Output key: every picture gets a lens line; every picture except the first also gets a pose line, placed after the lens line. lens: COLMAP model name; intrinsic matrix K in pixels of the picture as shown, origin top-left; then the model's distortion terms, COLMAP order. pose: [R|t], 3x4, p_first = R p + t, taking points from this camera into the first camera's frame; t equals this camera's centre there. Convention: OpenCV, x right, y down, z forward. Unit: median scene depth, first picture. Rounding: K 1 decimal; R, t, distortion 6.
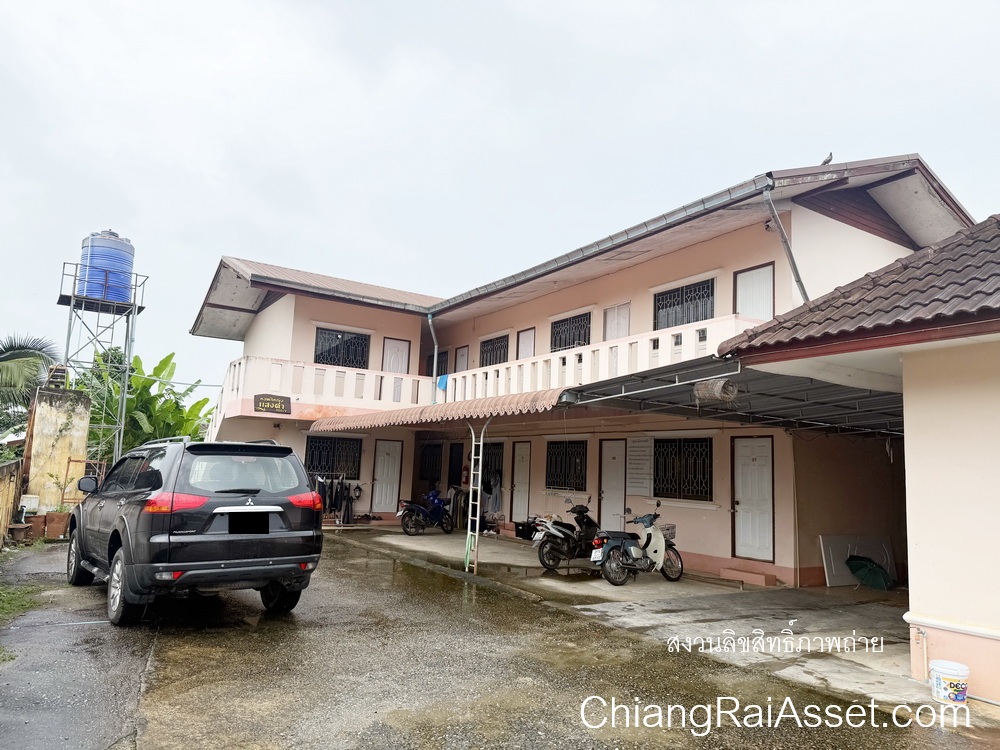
lens RADIAL K [[702.1, 0, 516.2], [0, 702.1, 374.0], [0, 0, 1]] dist [0.126505, -0.210230]
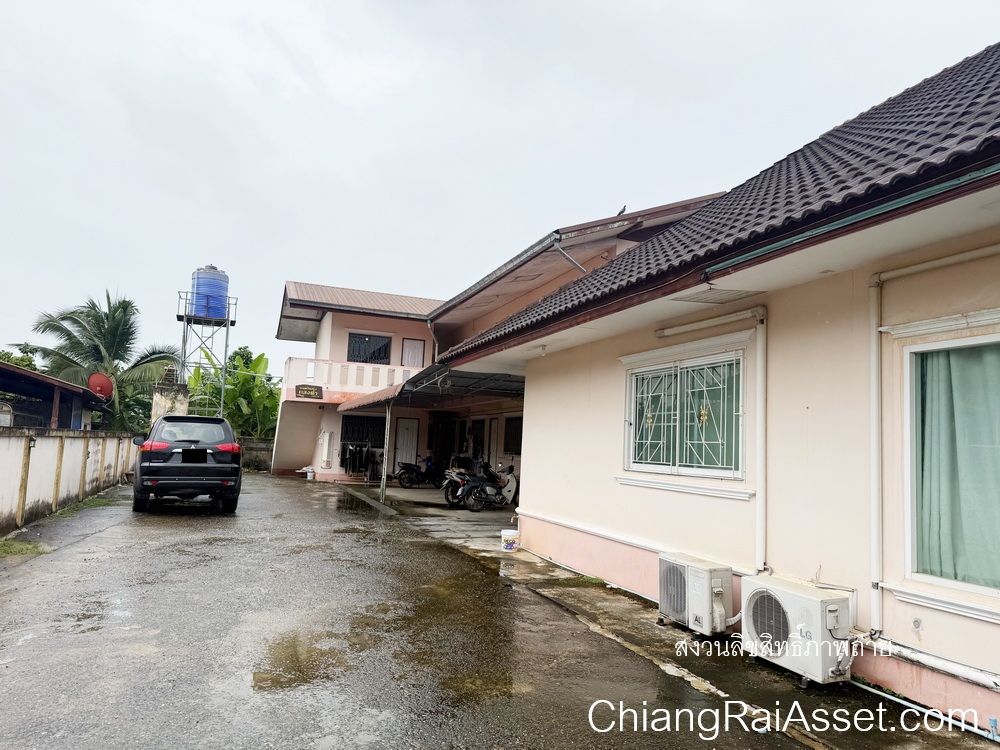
lens RADIAL K [[702.1, 0, 516.2], [0, 702.1, 374.0], [0, 0, 1]] dist [0.126505, -0.210230]
pose [[0.978305, -0.018950, -0.206301, 0.297496], [0.024077, 0.999460, 0.022369, -0.011632], [0.205766, -0.026851, 0.978233, -0.229808]]
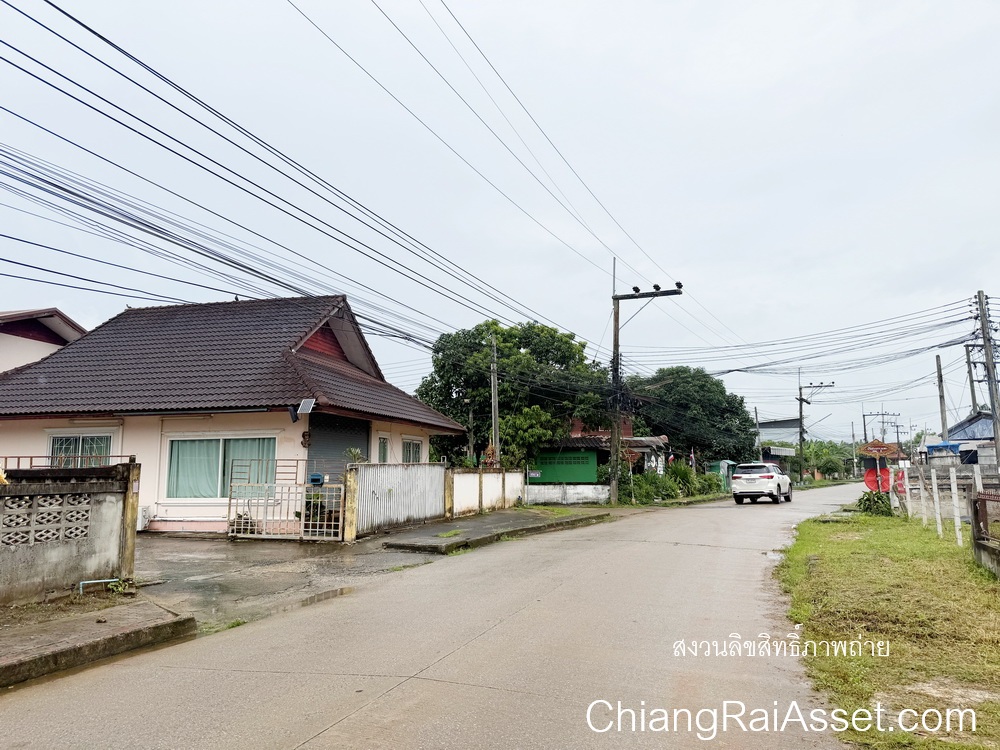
lens RADIAL K [[702.1, 0, 516.2], [0, 702.1, 374.0], [0, 0, 1]] dist [0.126505, -0.210230]
pose [[0.690818, 0.050750, 0.721245, 0.015249], [-0.062275, 0.998003, -0.010576, -0.115048], [-0.720341, -0.037609, 0.692599, -0.929356]]
